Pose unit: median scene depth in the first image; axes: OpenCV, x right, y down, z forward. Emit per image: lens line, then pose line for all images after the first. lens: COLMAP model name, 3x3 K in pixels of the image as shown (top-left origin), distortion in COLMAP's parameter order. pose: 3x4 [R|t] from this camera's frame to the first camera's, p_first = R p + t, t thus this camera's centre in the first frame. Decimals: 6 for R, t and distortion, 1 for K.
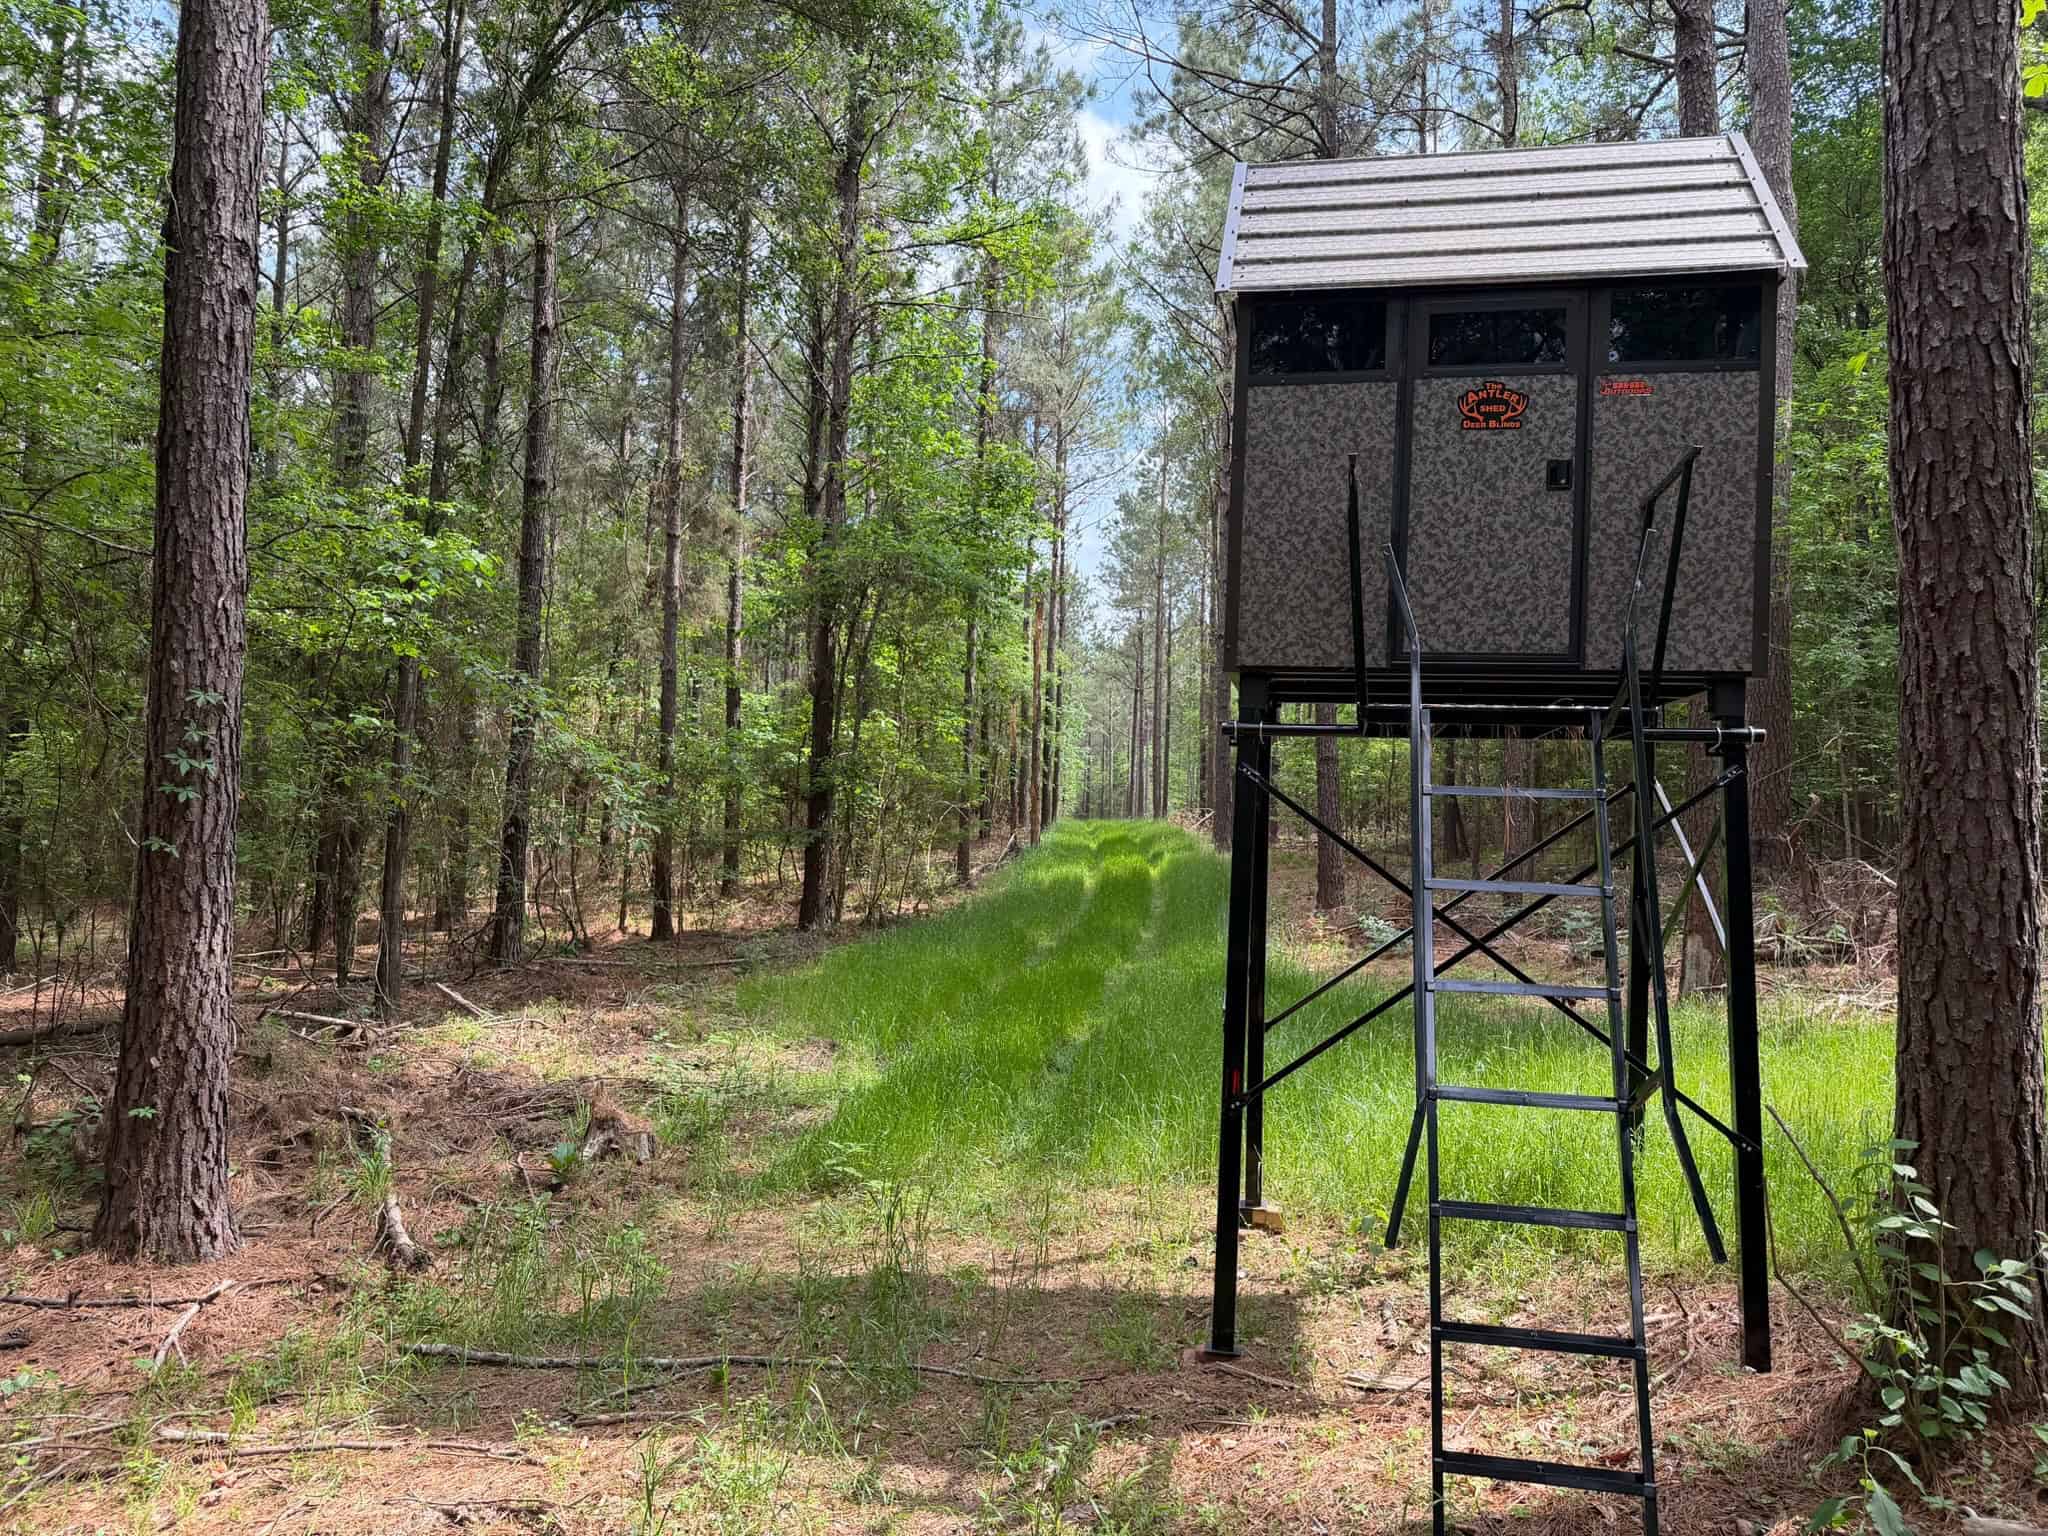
lens RADIAL K [[1426.0, 0, 1026.8], [0, 1426.0, 776.5], [0, 0, 1]] dist [0.023371, -0.011930]
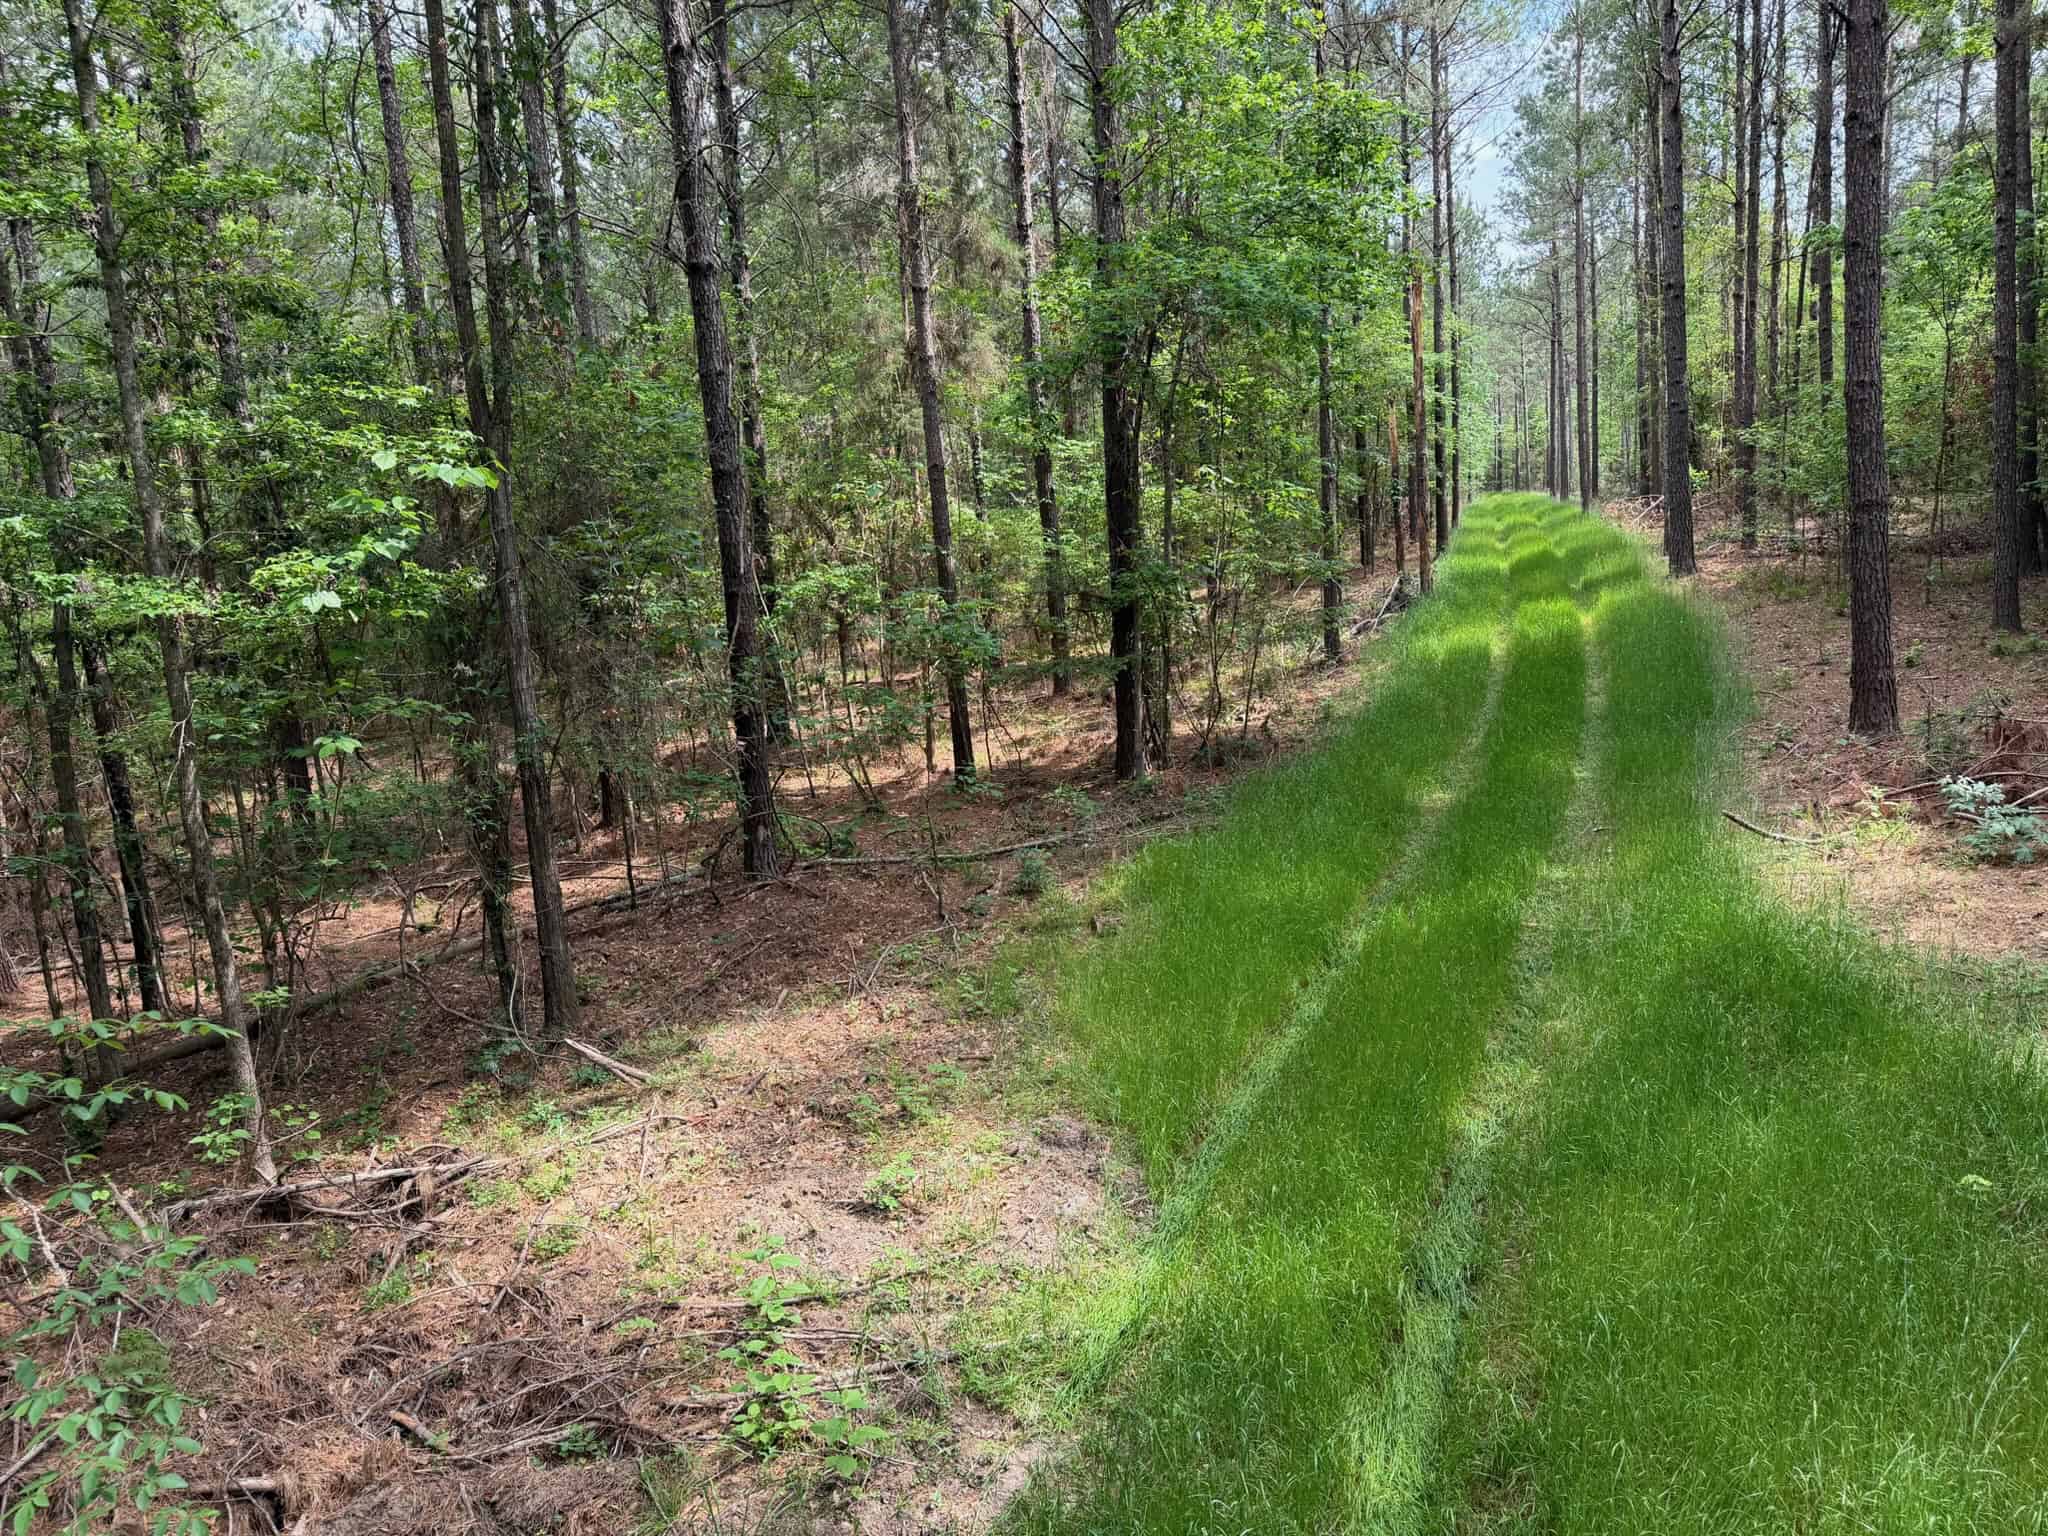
lens RADIAL K [[1426.0, 0, 1015.0], [0, 1426.0, 764.8], [0, 0, 1]] dist [0.023371, -0.011930]
pose [[0.954462, -0.059054, -0.292429, 0.010083], [0.119604, 0.973735, 0.193739, -0.029463], [0.273307, -0.219893, 0.936456, 0.106078]]
